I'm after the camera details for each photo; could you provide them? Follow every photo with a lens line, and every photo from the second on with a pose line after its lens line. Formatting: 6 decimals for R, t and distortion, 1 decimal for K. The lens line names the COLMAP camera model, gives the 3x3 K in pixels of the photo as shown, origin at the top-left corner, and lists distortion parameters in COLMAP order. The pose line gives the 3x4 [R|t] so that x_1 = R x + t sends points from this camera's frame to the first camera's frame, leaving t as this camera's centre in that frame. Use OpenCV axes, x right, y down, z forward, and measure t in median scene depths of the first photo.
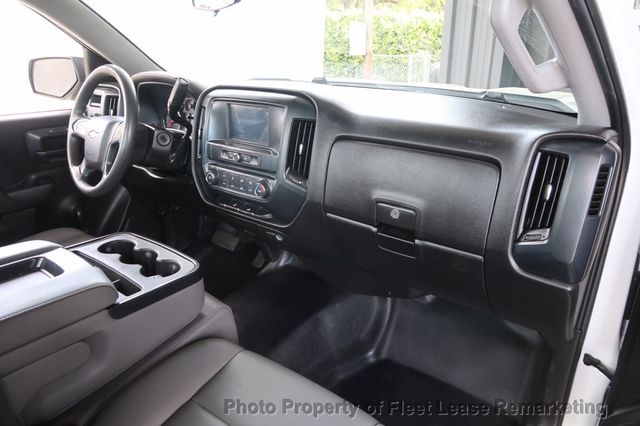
lens RADIAL K [[436.4, 0, 320.0], [0, 436.4, 213.0], [0, 0, 1]] dist [-0.012361, -0.001006]
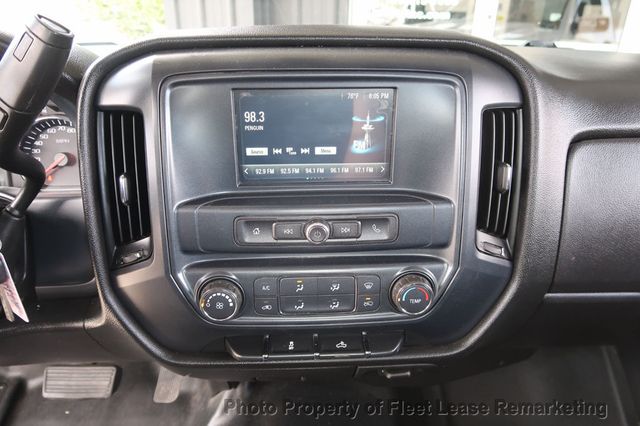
lens RADIAL K [[436.4, 0, 320.0], [0, 436.4, 213.0], [0, 0, 1]] dist [-0.012361, -0.001006]
pose [[0.756044, -0.259776, 0.600761, -0.413305], [0.229799, 0.964786, 0.127987, -0.193699], [-0.612854, 0.041291, 0.789117, 0.725970]]
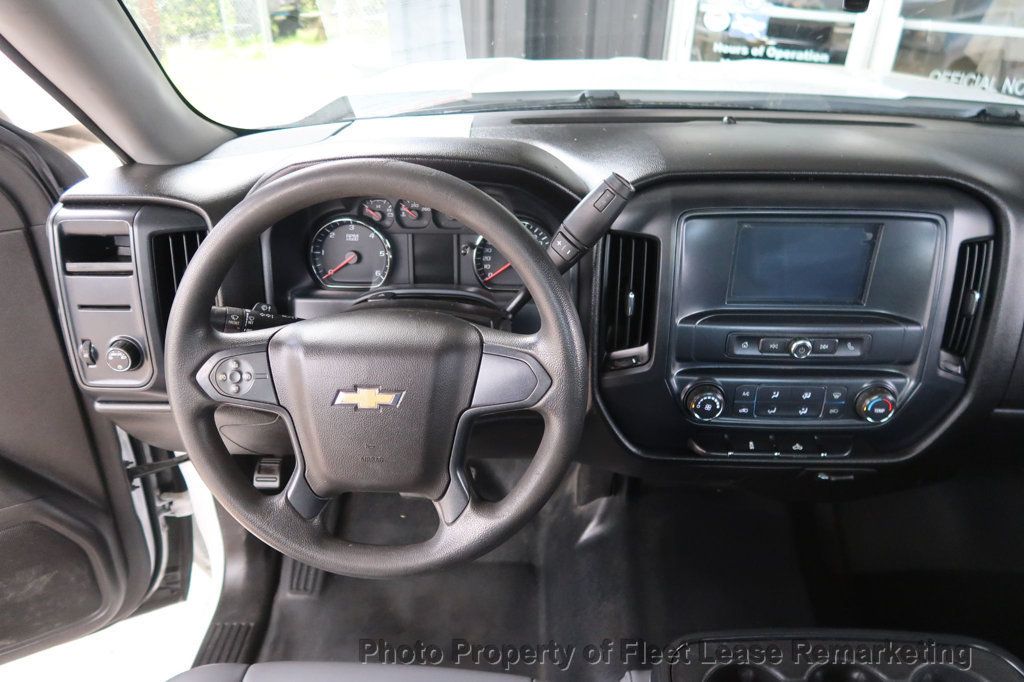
lens RADIAL K [[698.2, 0, 512.0], [0, 698.2, 341.0], [0, 0, 1]] dist [-0.012361, -0.001006]
pose [[0.804774, -0.296264, 0.514360, -0.773688], [0.210492, 0.952662, 0.219380, -0.347194], [-0.555005, -0.068283, 0.829039, 0.612804]]
